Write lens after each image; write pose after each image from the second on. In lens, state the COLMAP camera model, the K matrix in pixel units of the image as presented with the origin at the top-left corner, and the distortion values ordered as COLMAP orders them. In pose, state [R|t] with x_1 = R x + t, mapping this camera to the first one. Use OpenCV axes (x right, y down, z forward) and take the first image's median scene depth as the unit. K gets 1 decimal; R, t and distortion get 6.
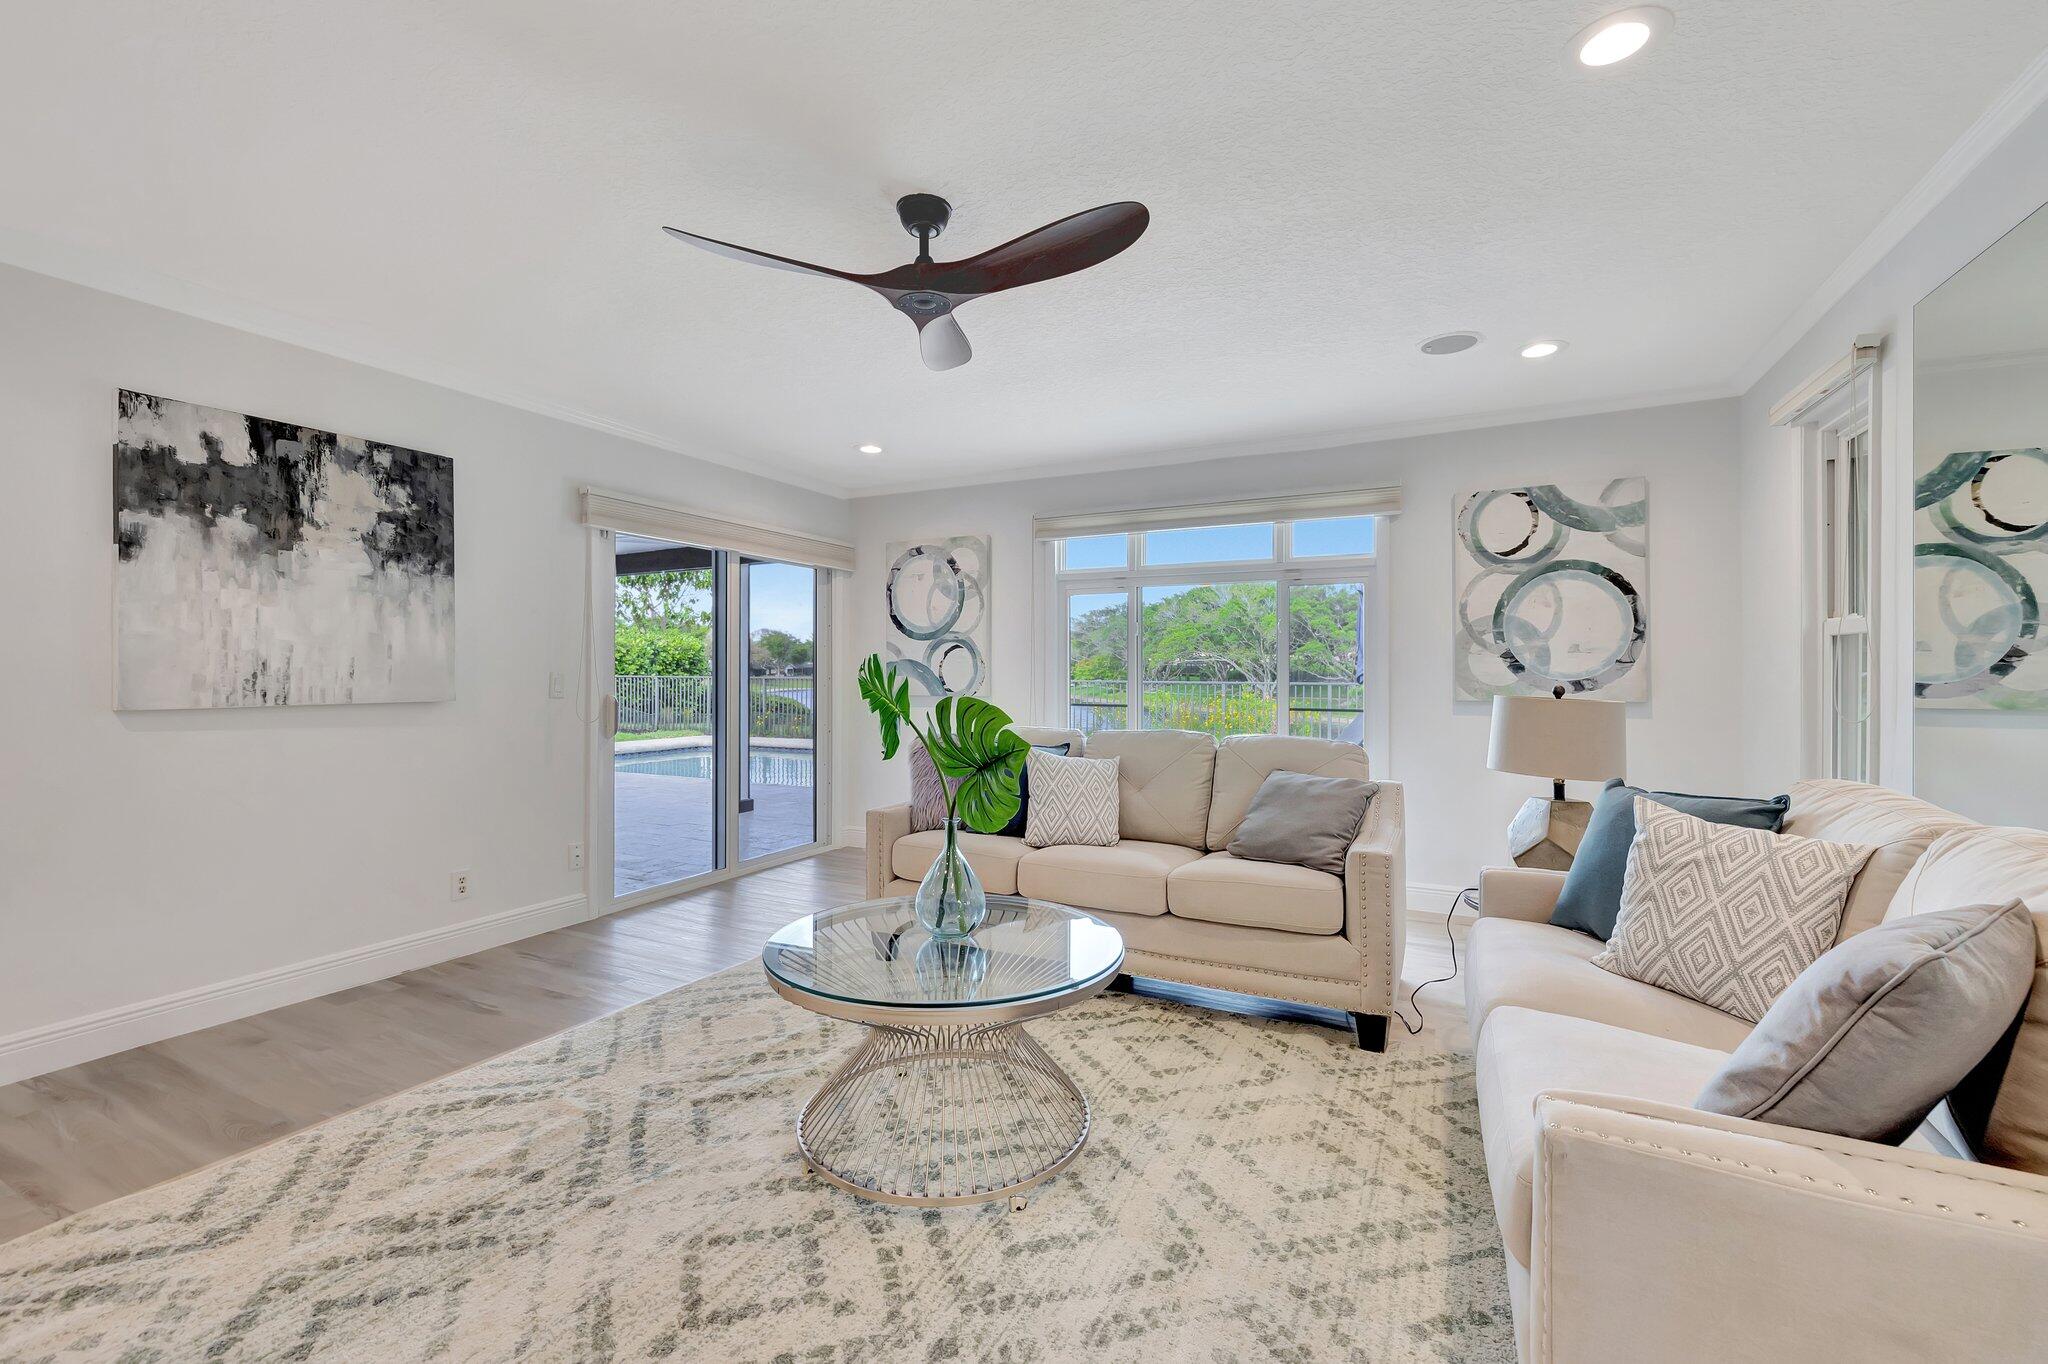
lens RADIAL K [[859.1, 0, 1008.0], [0, 859.1, 678.7], [0, 0, 1]] dist [-0.002339, -0.000106]
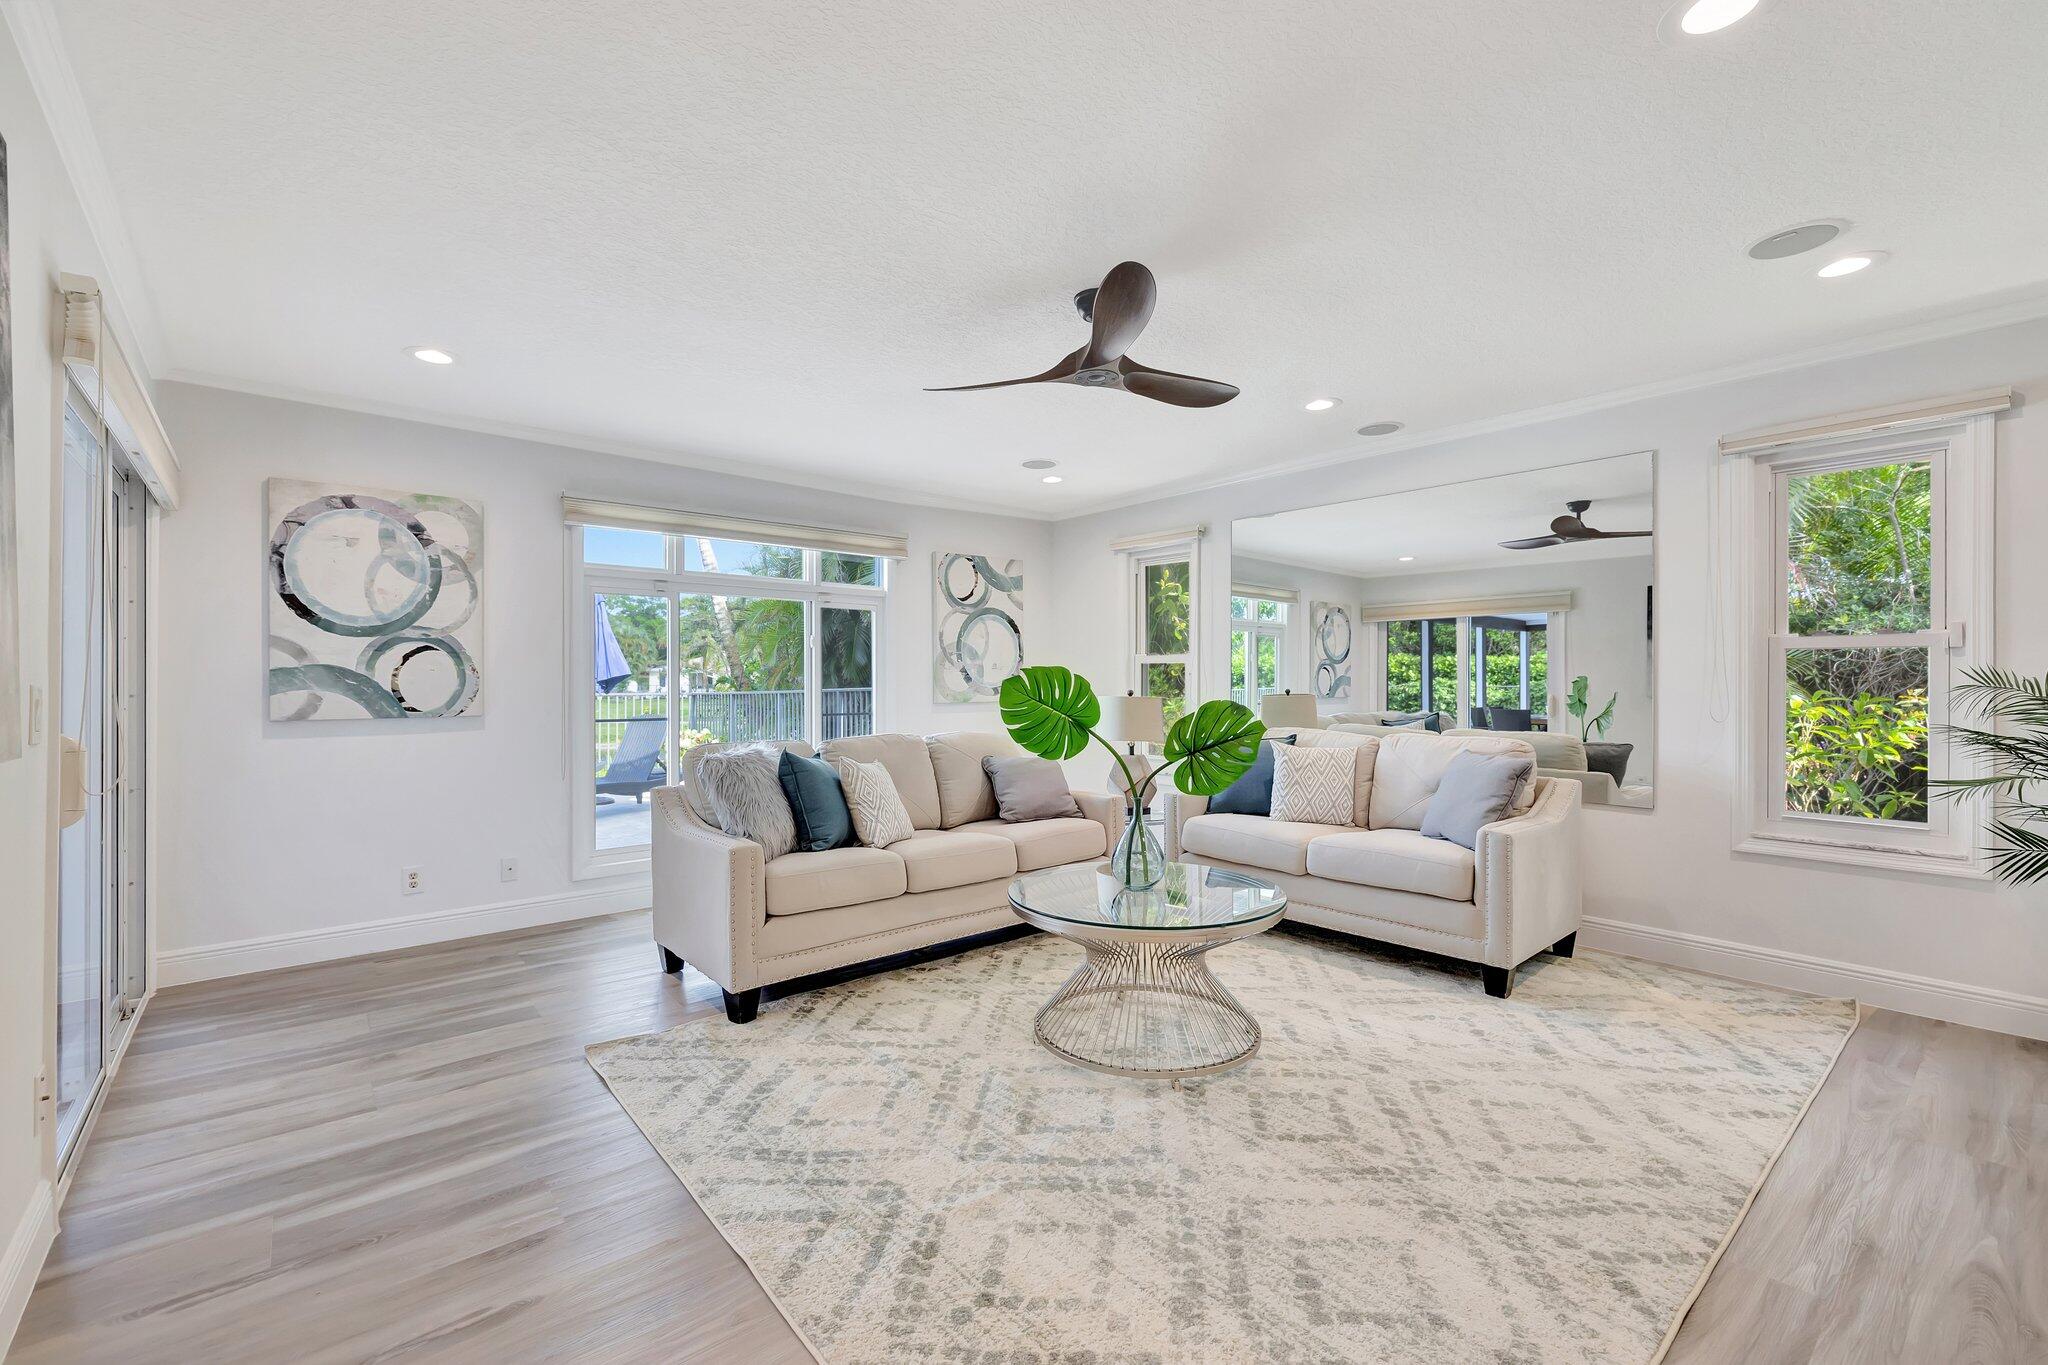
lens RADIAL K [[863.9, 0, 1018.5], [0, 863.9, 689.3], [0, 0, 1]] dist [0.000961, 0.000020]
pose [[0.386254, -0.009888, 0.922340, -0.717990], [0.008950, 0.999936, 0.006972, -0.004834], [-0.922349, 0.005562, 0.386317, 0.358889]]
